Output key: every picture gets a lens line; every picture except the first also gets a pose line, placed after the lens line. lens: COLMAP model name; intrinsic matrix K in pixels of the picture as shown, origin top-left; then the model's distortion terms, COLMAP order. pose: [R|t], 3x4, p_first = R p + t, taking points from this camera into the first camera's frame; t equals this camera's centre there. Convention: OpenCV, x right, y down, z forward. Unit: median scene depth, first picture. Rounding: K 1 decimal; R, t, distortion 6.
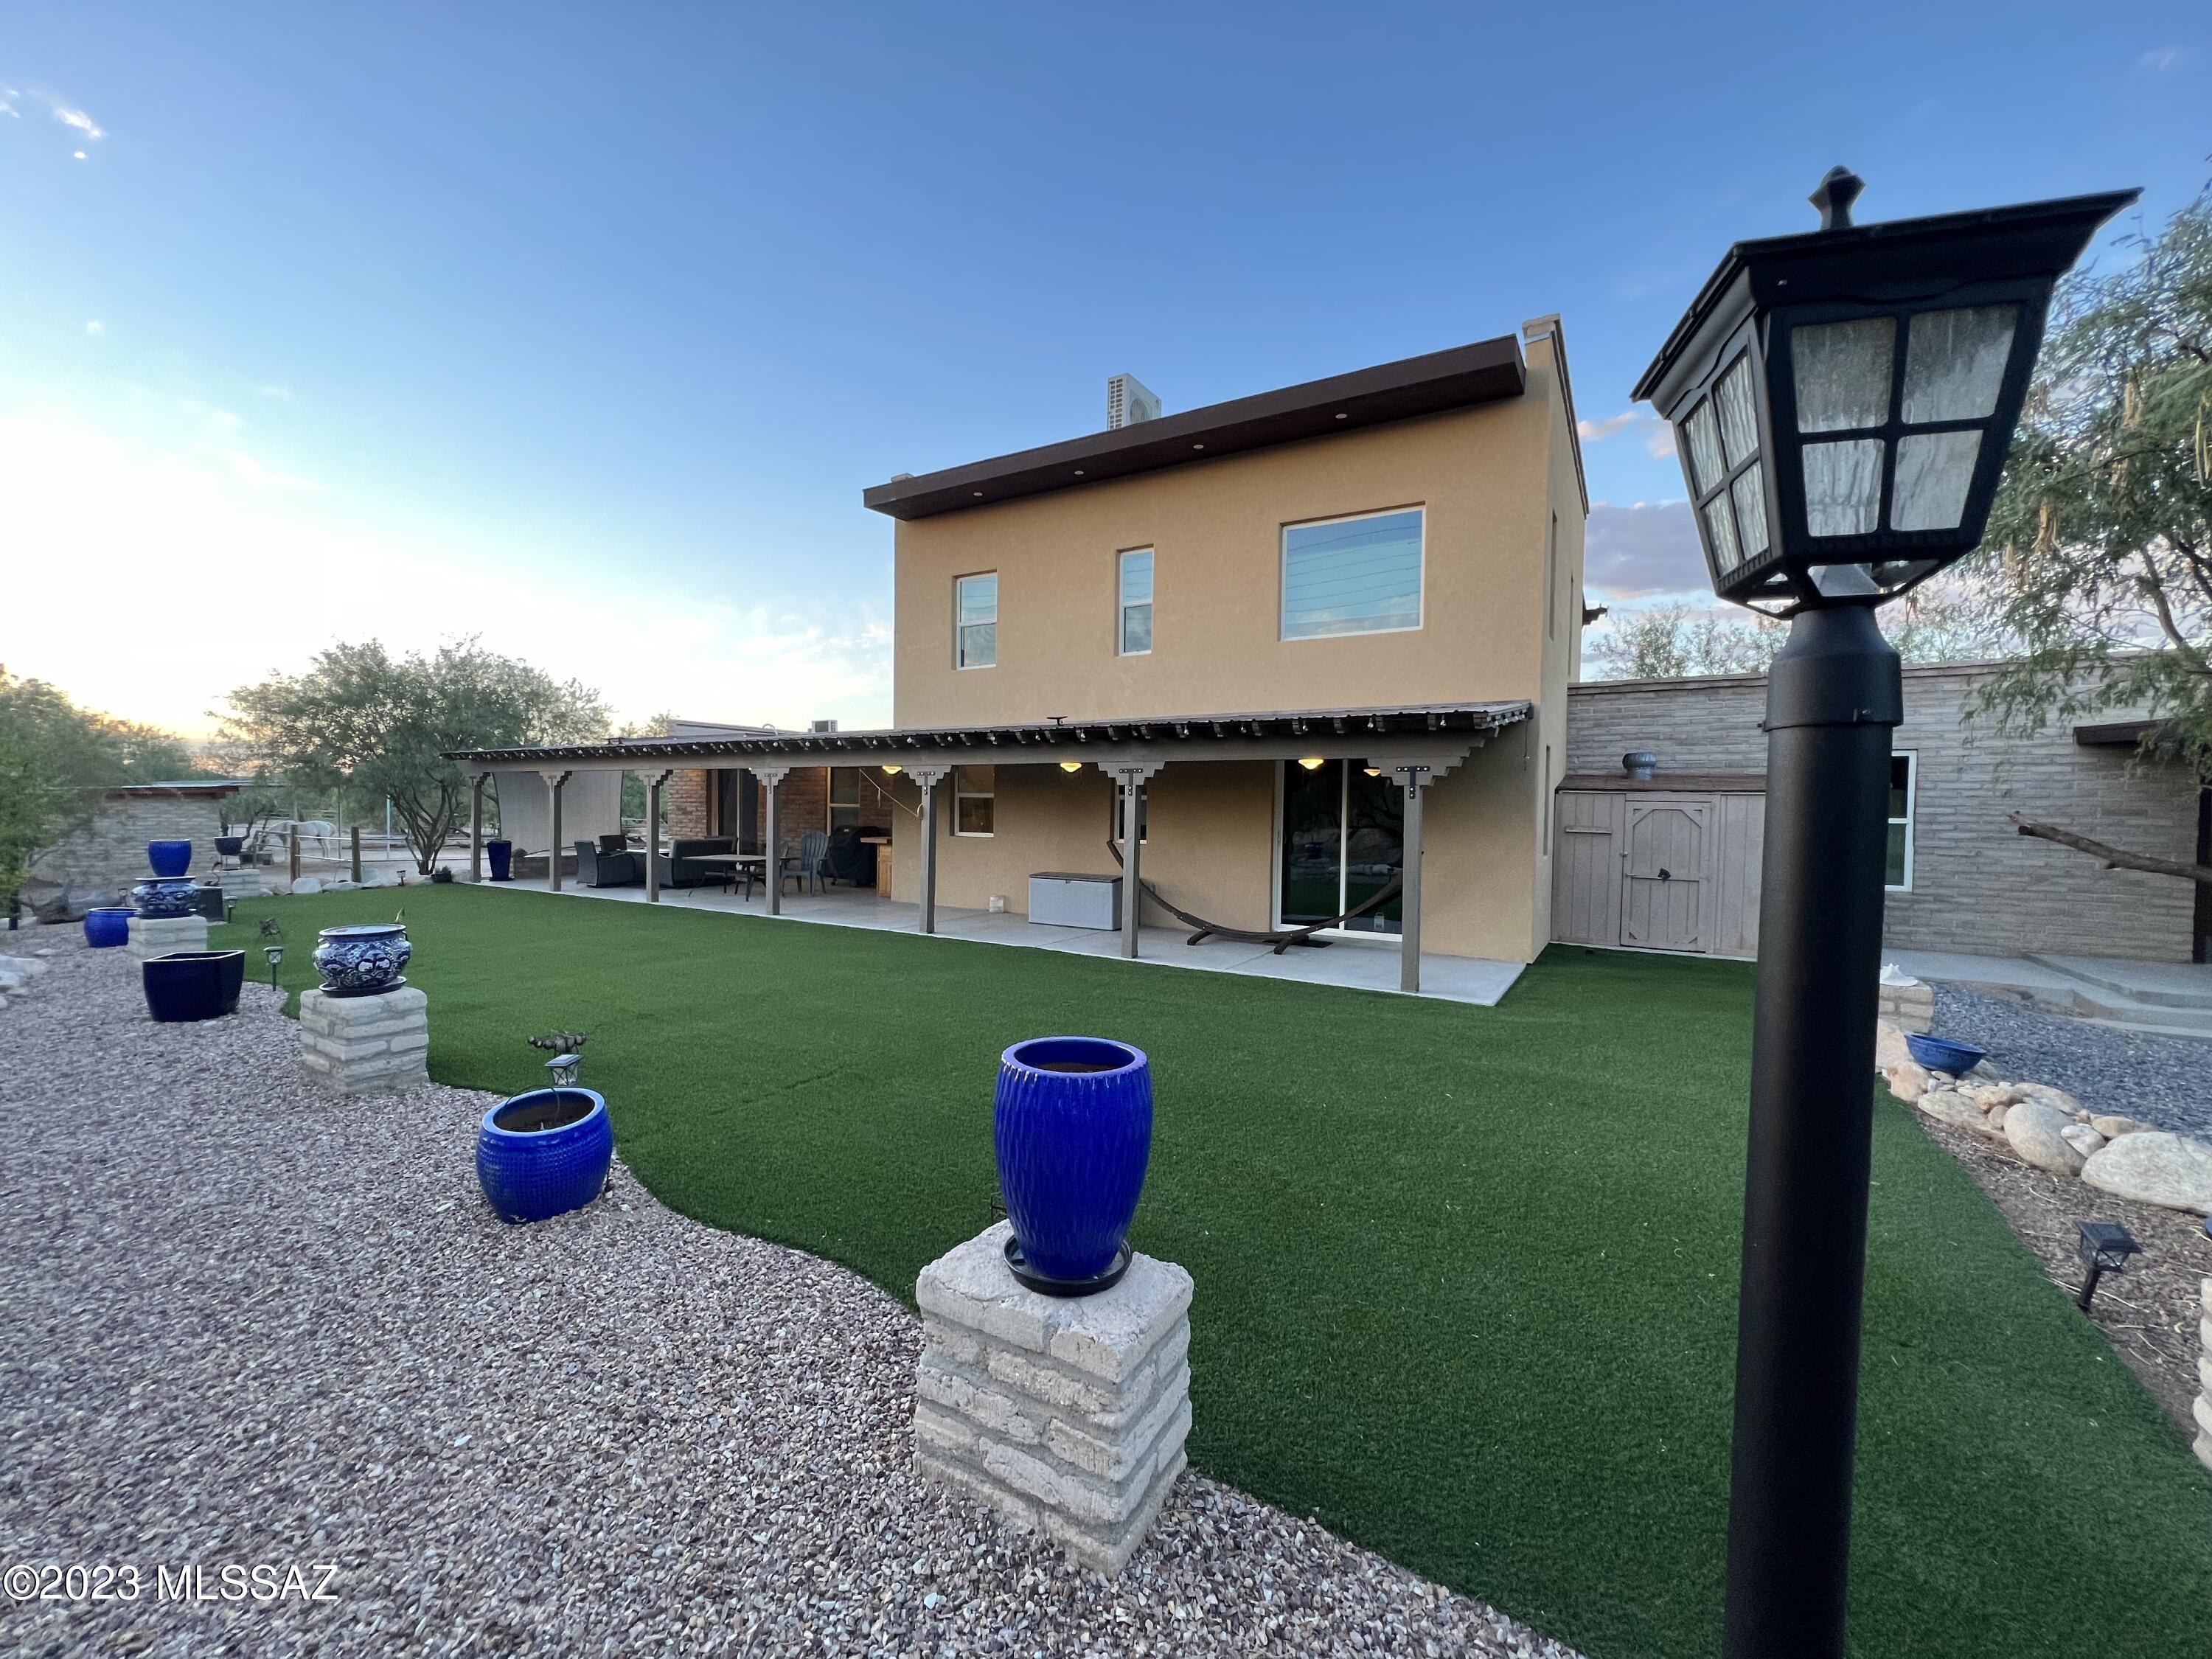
lens RADIAL K [[890.1, 0, 1106.0], [0, 890.1, 829.5], [0, 0, 1]] dist [-0.001351, -0.000077]
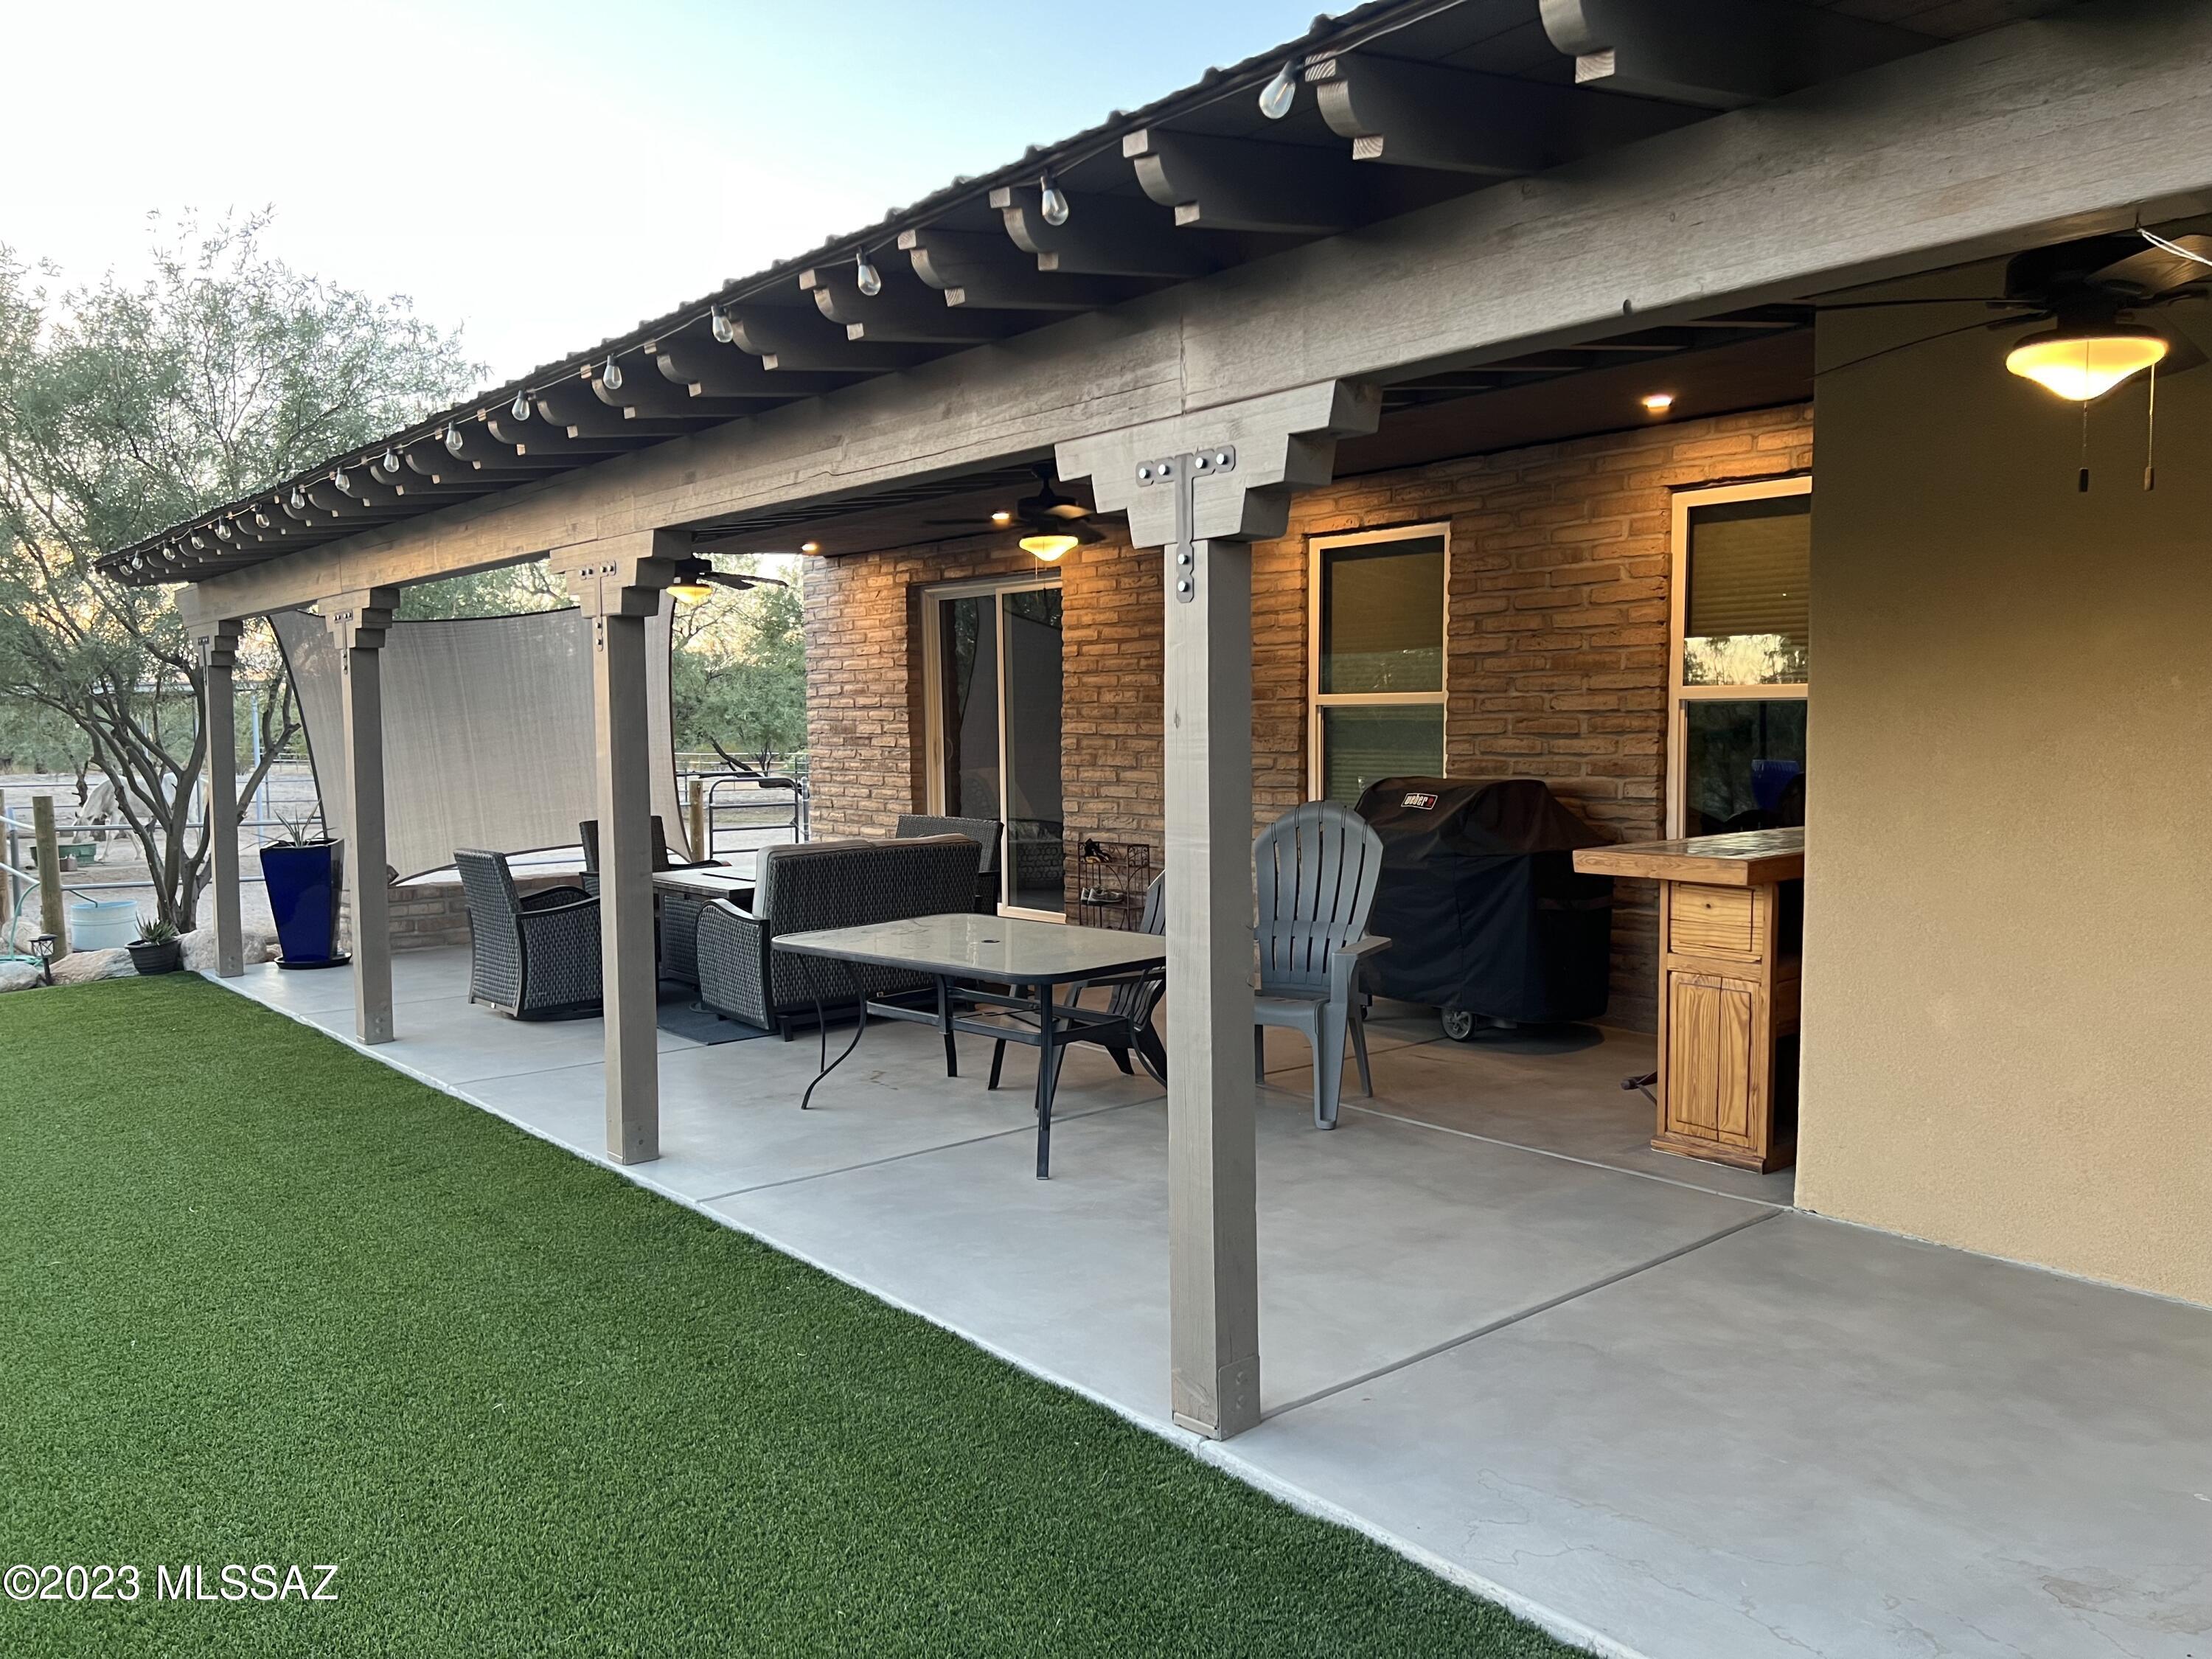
lens RADIAL K [[1657.3, 0, 1106.0], [0, 1657.3, 829.5], [0, 0, 1]] dist [0.001250, 0.000386]
pose [[0.946553, -0.009292, -0.322414, -0.238153], [0.019499, 0.999405, 0.028444, -0.002539], [0.321958, -0.033211, 0.946171, 0.568212]]
